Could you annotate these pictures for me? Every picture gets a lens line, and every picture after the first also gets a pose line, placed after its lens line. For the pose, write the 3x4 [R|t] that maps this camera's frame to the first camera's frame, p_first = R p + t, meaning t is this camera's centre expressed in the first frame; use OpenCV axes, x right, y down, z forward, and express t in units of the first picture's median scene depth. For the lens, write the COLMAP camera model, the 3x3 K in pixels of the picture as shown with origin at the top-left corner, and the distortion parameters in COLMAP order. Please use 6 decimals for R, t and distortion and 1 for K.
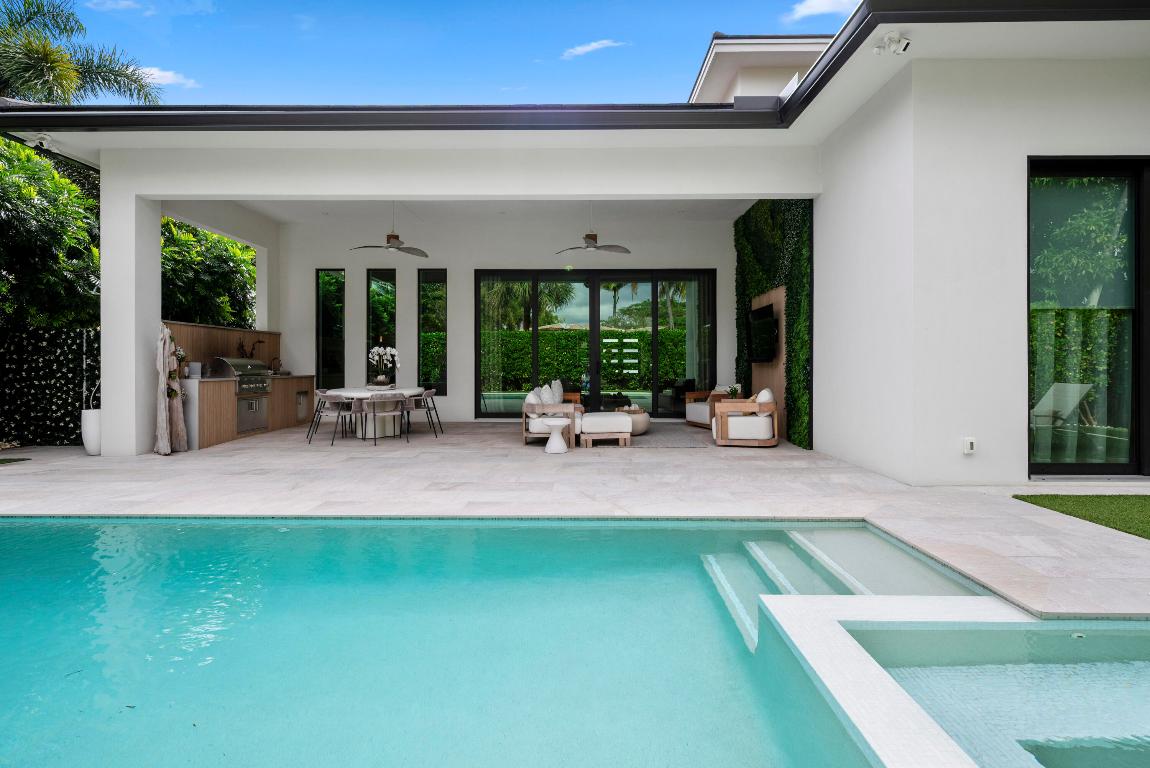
lens RADIAL K [[545.1, 0, 580.1], [0, 545.1, 371.4], [0, 0, 1]] dist [0.002350, 0.000116]
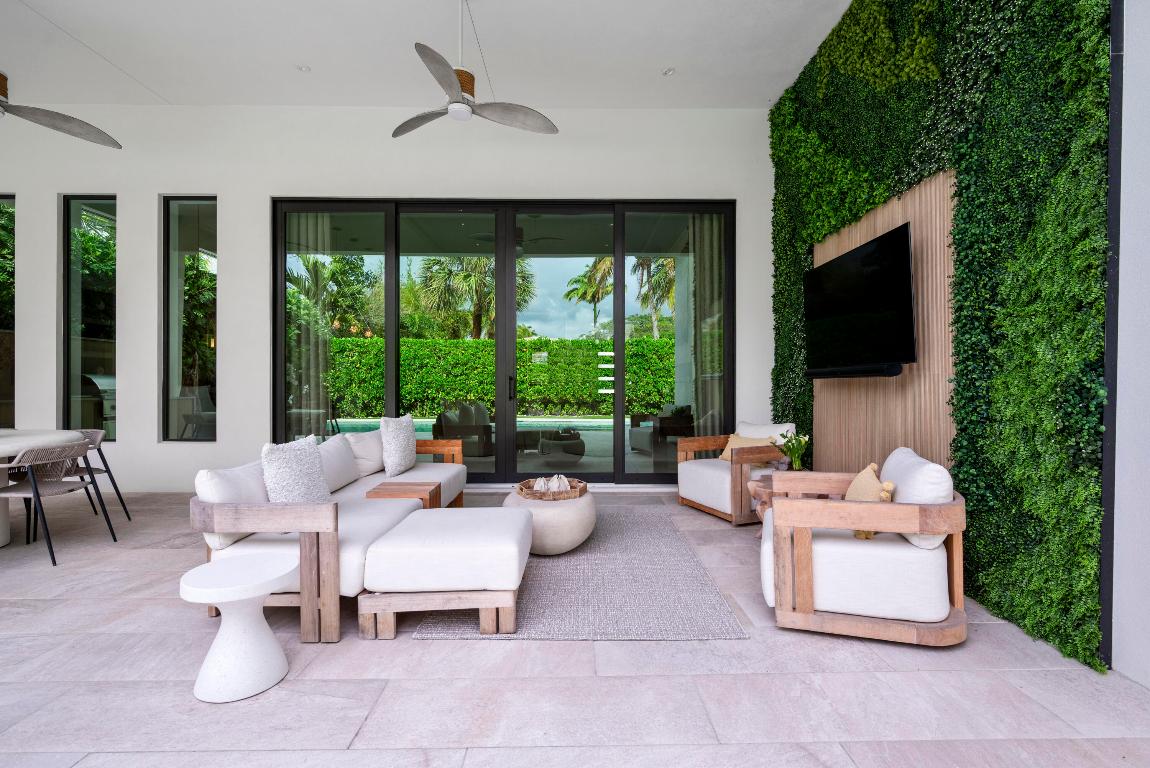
lens RADIAL K [[525.6, 0, 575.0], [0, 525.6, 384.0], [0, 0, 1]] dist [0.019063, 0.000456]
pose [[0.999938, 0.002856, 0.010751, 0.109454], [-0.002749, 0.999947, -0.009966, -0.006763], [-0.010778, 0.009936, 0.999893, 0.599214]]
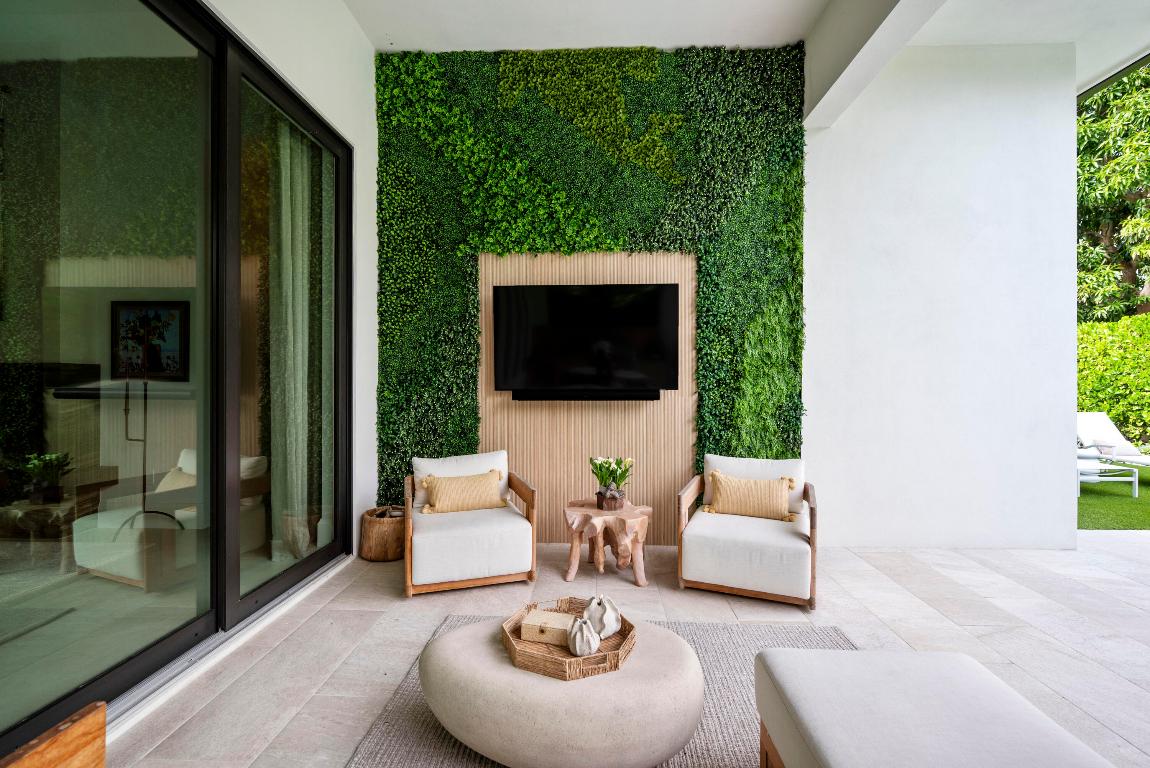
lens RADIAL K [[545.1, 0, 580.1], [0, 545.1, 371.4], [0, 0, 1]] dist [0.002350, 0.000116]
pose [[0.005282, 0.009531, 0.999941, -0.138900], [0.009316, 0.999911, -0.009580, -0.038520], [-0.999943, 0.009366, 0.005192, 1.021506]]
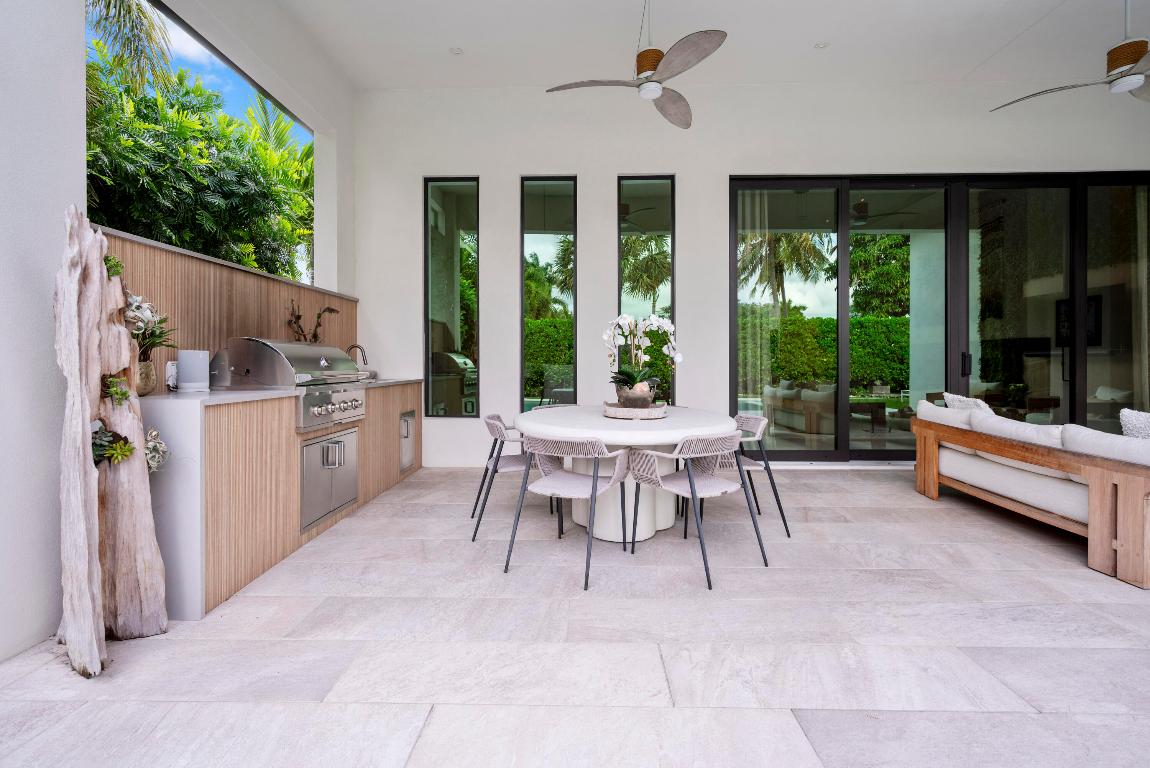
lens RADIAL K [[523.5, 0, 571.0], [0, 523.5, 369.6], [0, 0, 1]] dist [0.000619, 0.000044]
pose [[0.999998, -0.001032, 0.001823, -0.423441], [0.001029, 0.999998, 0.001429, -0.002881], [-0.001825, -0.001427, 0.999997, 0.606622]]
